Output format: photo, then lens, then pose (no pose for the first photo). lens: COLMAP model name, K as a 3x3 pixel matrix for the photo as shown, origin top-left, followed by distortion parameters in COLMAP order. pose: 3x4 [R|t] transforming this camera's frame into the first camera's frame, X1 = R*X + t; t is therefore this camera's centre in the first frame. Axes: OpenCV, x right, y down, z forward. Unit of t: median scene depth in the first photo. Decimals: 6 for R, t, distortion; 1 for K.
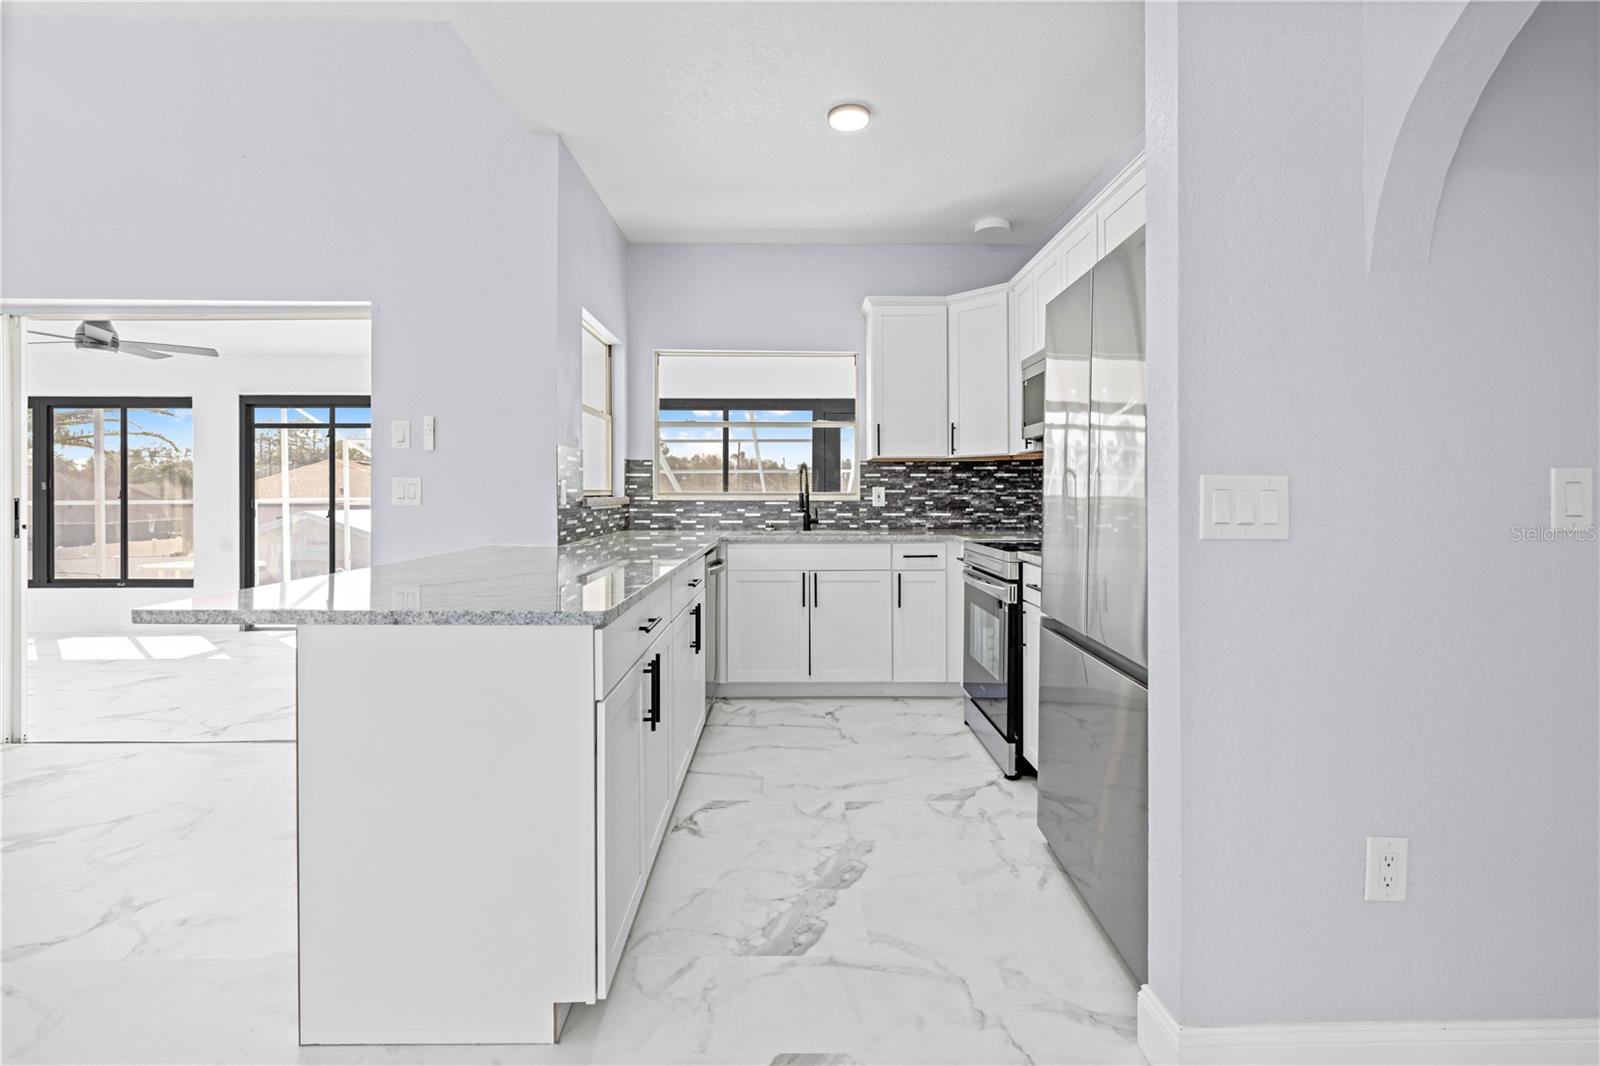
lens RADIAL K [[721.9, 0, 798.4], [0, 721.9, 492.6], [0, 0, 1]] dist [-0.000532, -0.000466]
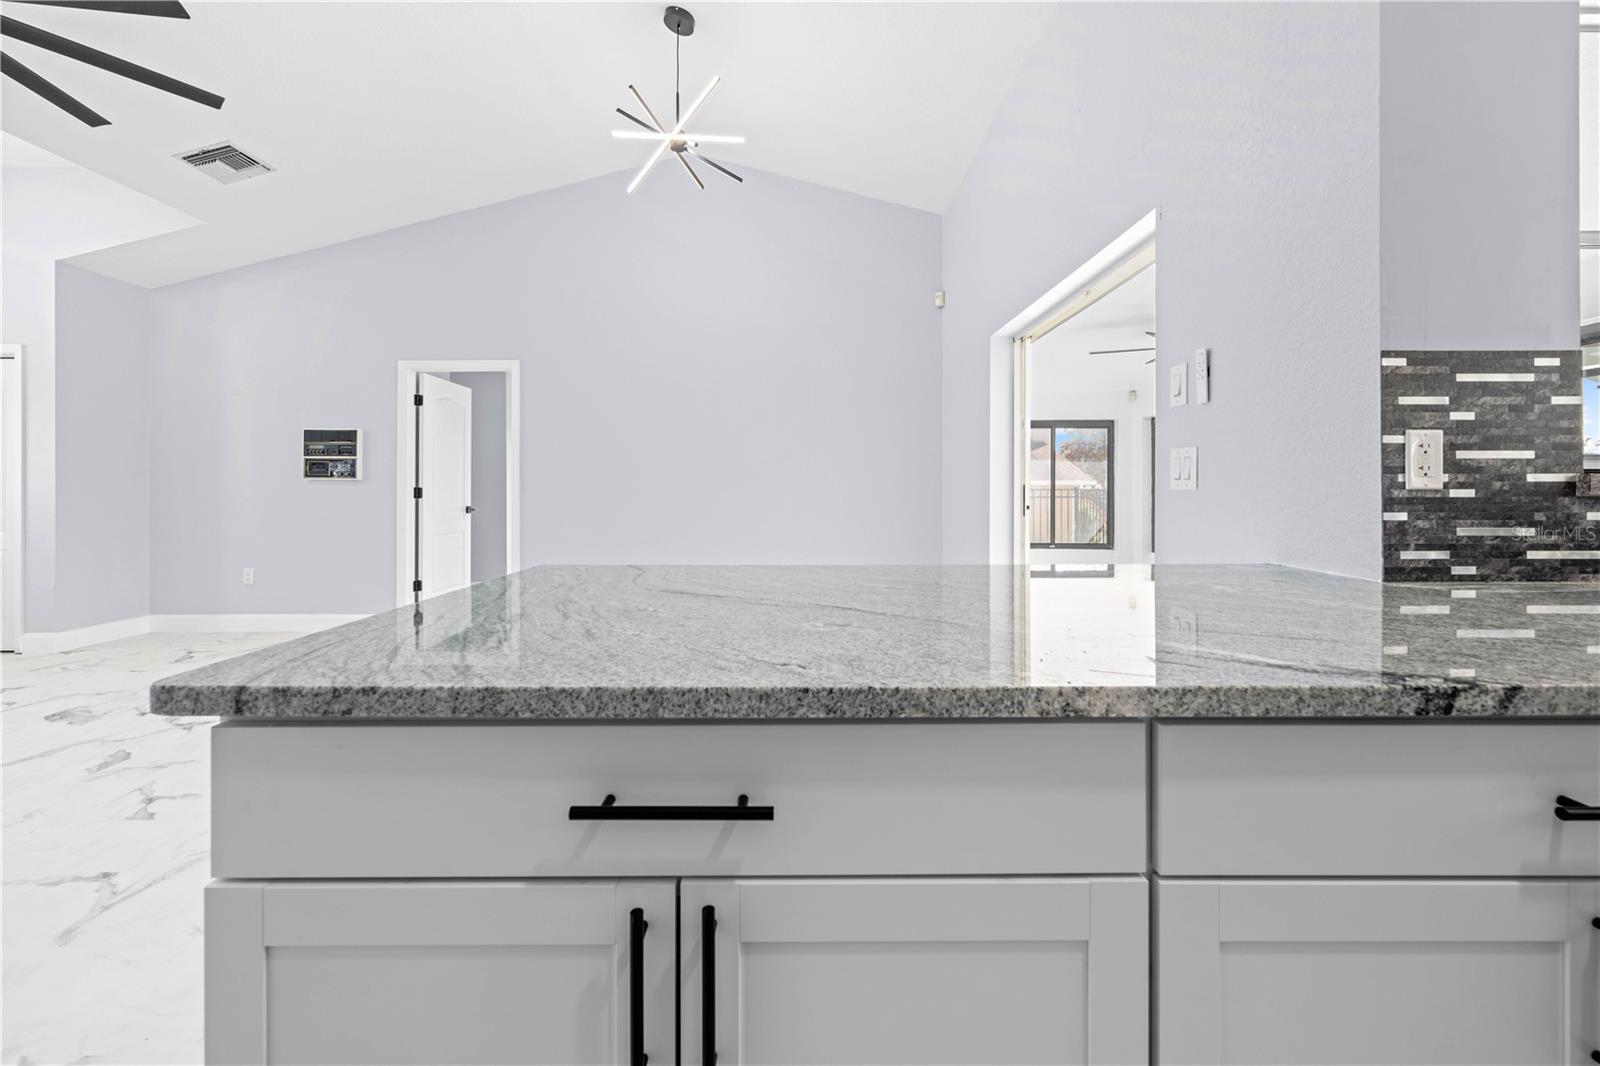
lens RADIAL K [[654.0, 0, 801.5], [0, 654.0, 491.9], [0, 0, 1]] dist [-0.002359, 0.000323]
pose [[-0.006485, 0.001398, -0.999978, 0.049021], [0.001648, 0.999998, 0.001387, 0.012884], [0.999978, -0.001639, -0.006487, 0.449249]]
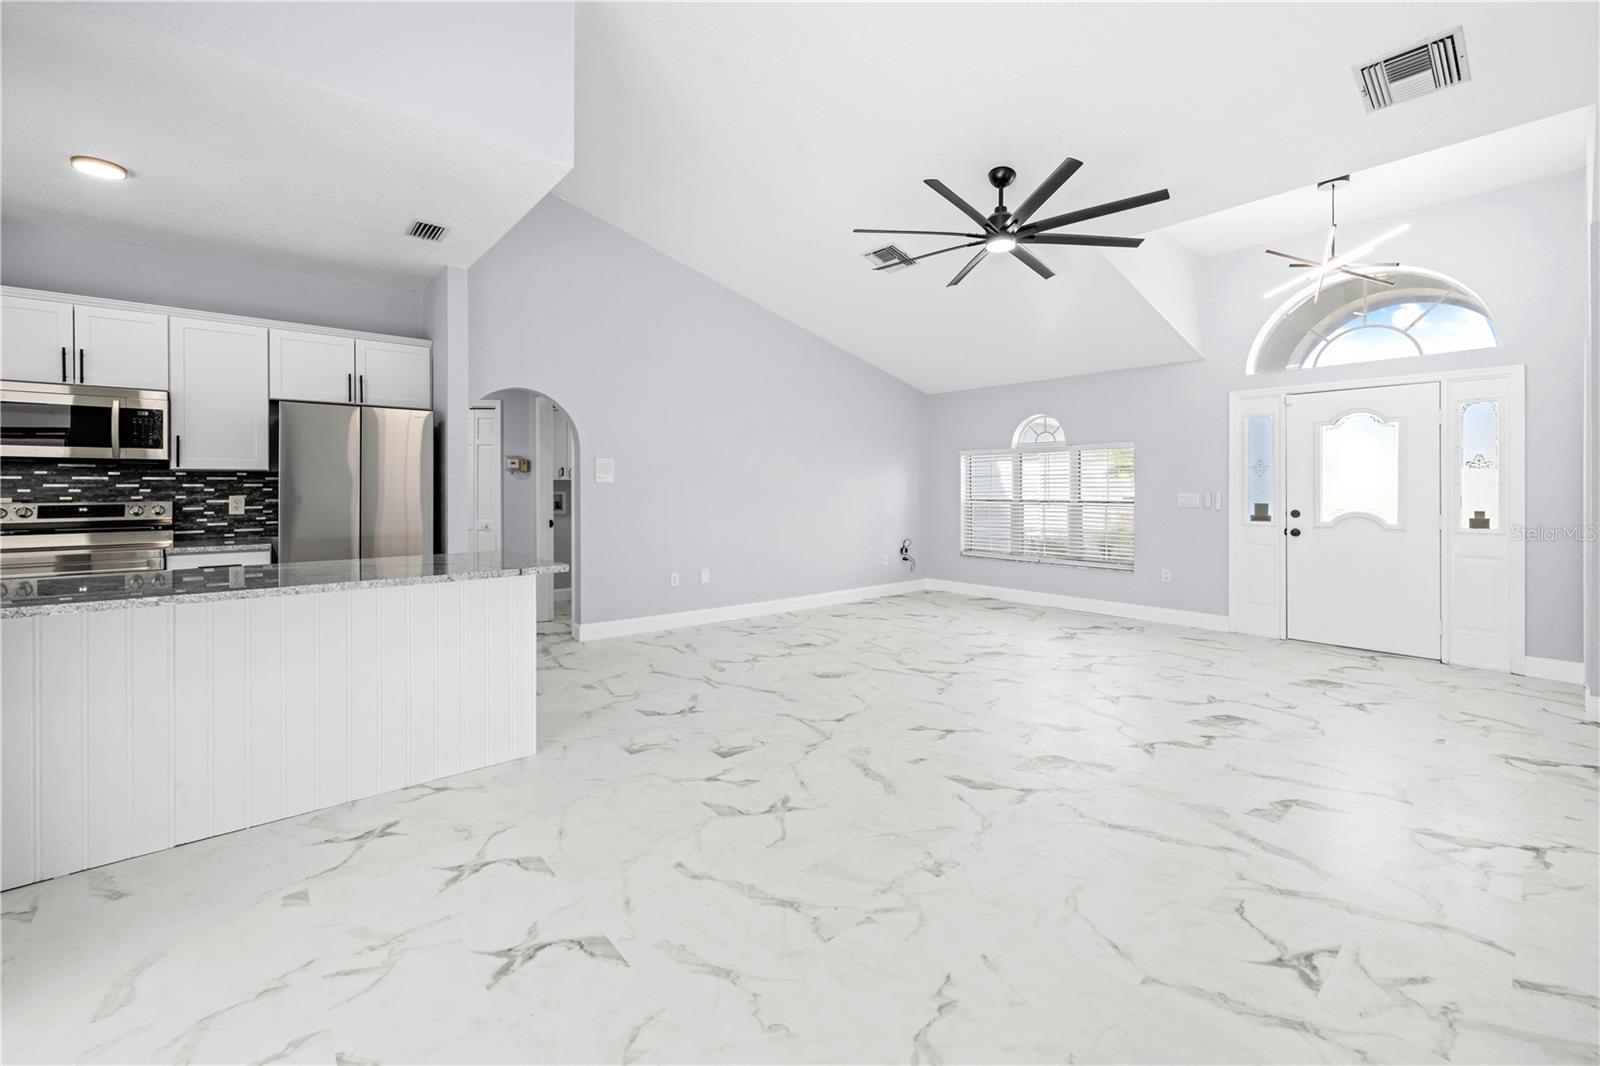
lens RADIAL K [[654.0, 0, 801.5], [0, 654.0, 491.9], [0, 0, 1]] dist [-0.002359, 0.000323]
pose [[-0.641914, -0.004811, 0.766762, -0.898980], [-0.000038, 0.999981, 0.006242, -0.022161], [-0.766777, 0.003977, -0.641901, 0.539196]]
